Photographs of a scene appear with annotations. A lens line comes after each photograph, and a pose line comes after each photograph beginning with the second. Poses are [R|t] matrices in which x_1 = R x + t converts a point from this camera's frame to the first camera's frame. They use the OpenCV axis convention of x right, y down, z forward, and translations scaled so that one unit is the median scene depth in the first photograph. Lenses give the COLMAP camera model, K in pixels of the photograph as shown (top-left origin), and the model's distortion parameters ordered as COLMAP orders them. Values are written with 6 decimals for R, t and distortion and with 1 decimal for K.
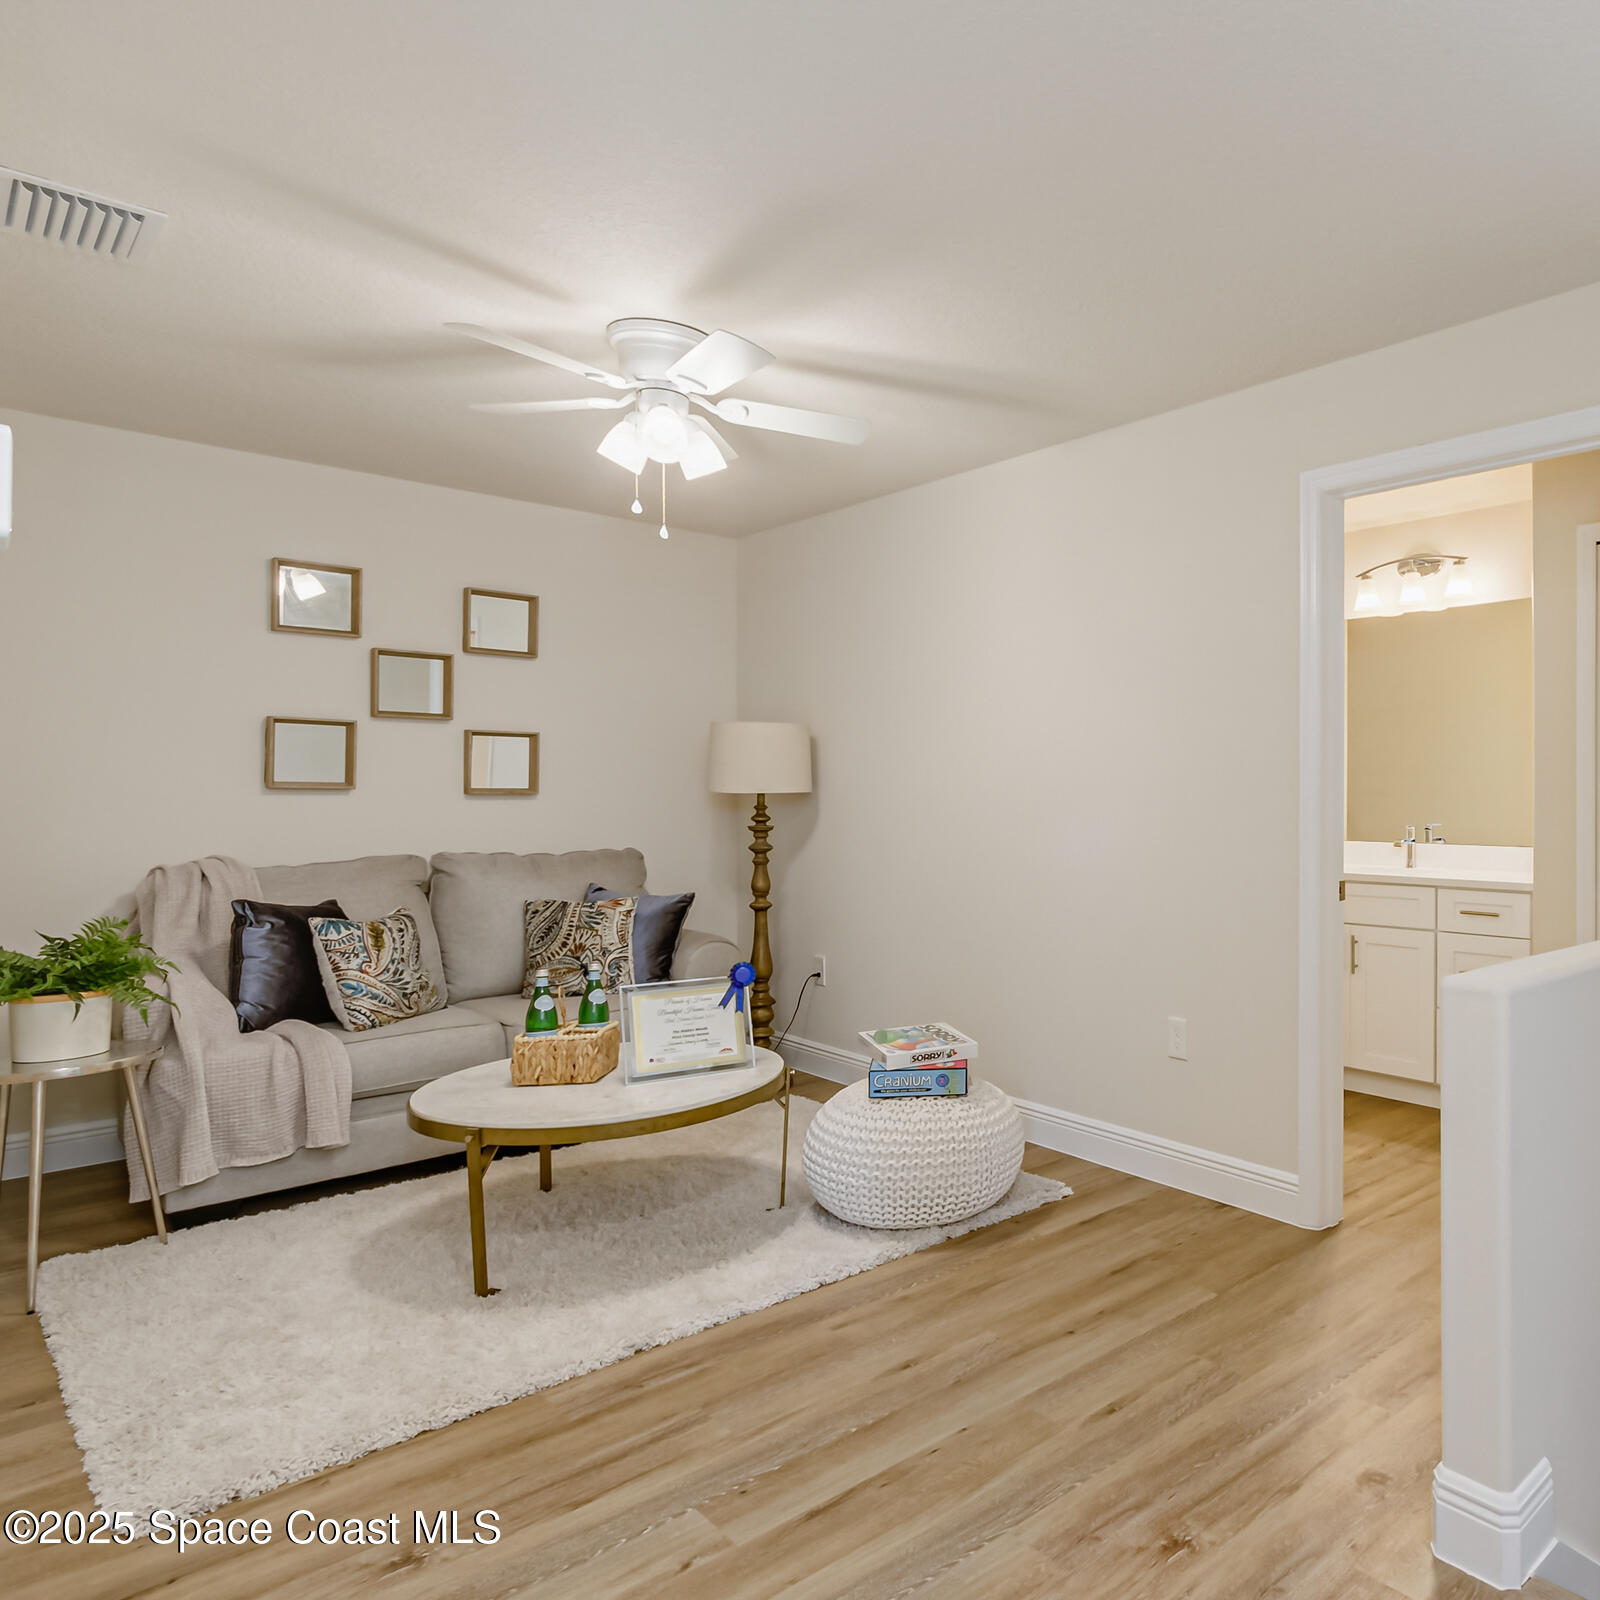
lens RADIAL K [[1107.2, 0, 800.0], [0, 1107.2, 800.0], [0, 0, 1]] dist [0.002982, 0.002249]
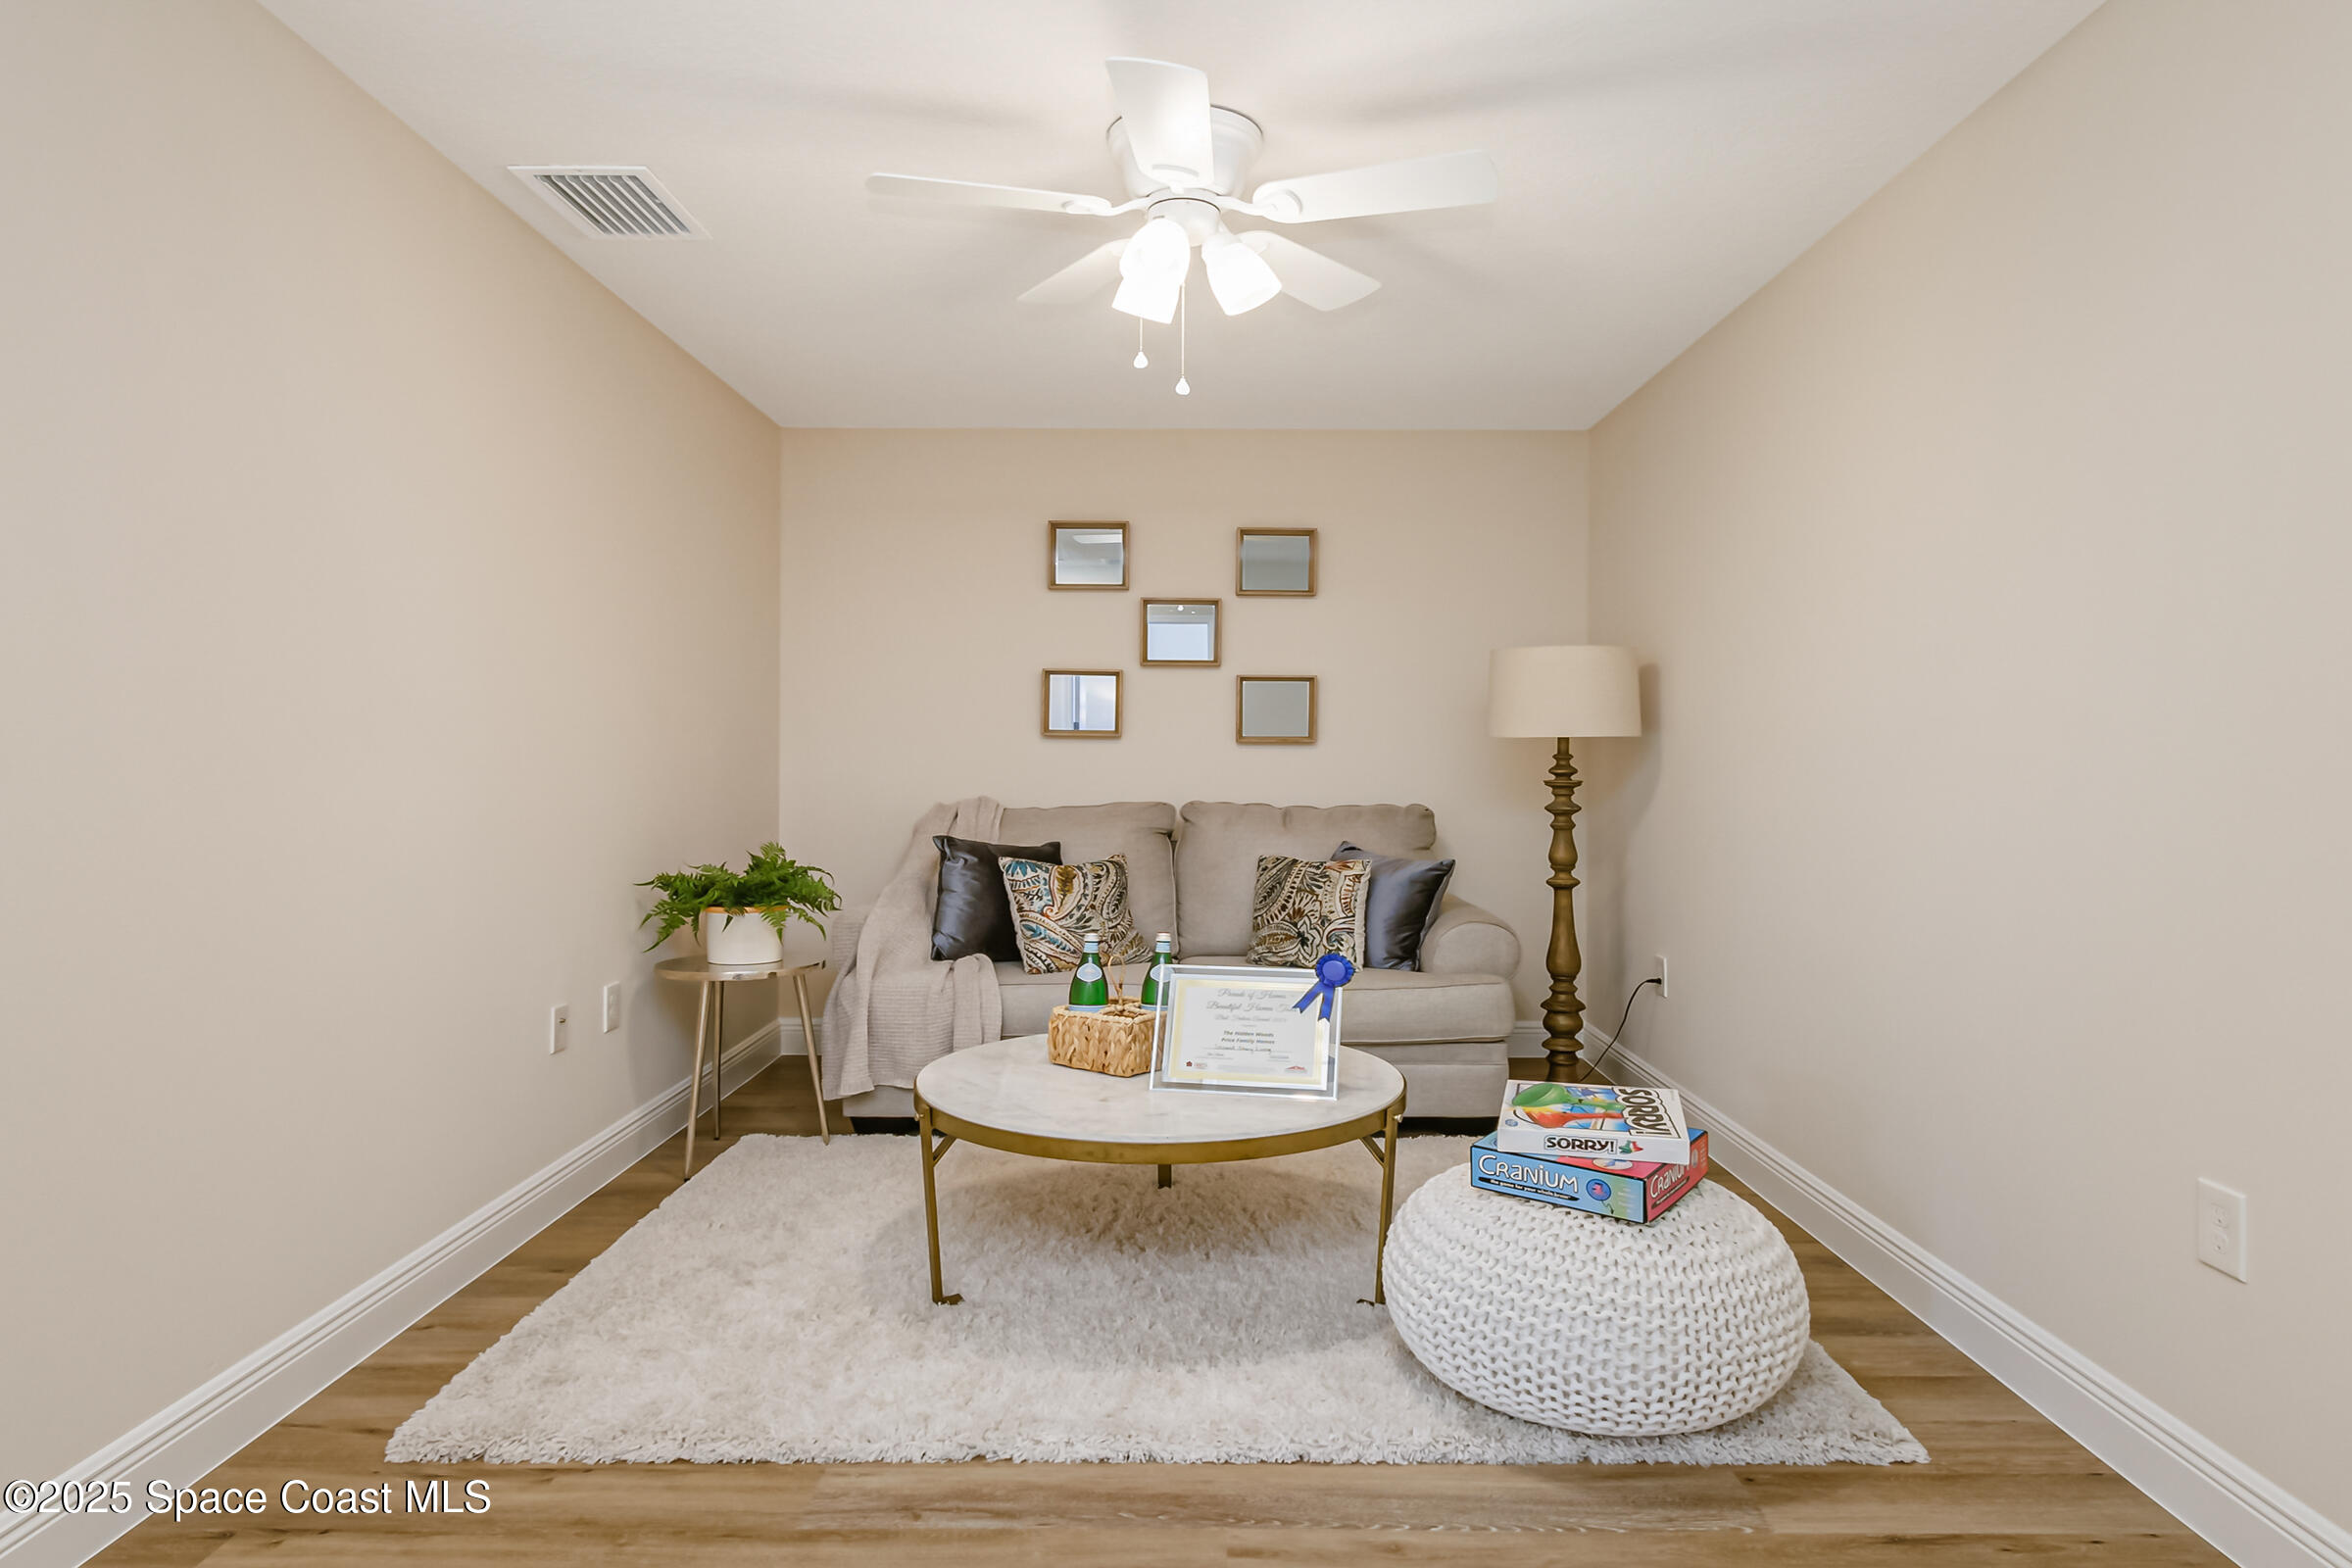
lens RADIAL K [[983.9, 0, 1182.2], [0, 983.9, 762.6], [0, 0, 1]] dist [0.002632, 0.000510]
pose [[0.775339, 0.002825, -0.631539, 0.278538], [-0.006752, 0.999970, -0.003816, 0.021892], [0.631509, 0.007223, 0.775335, 0.416791]]
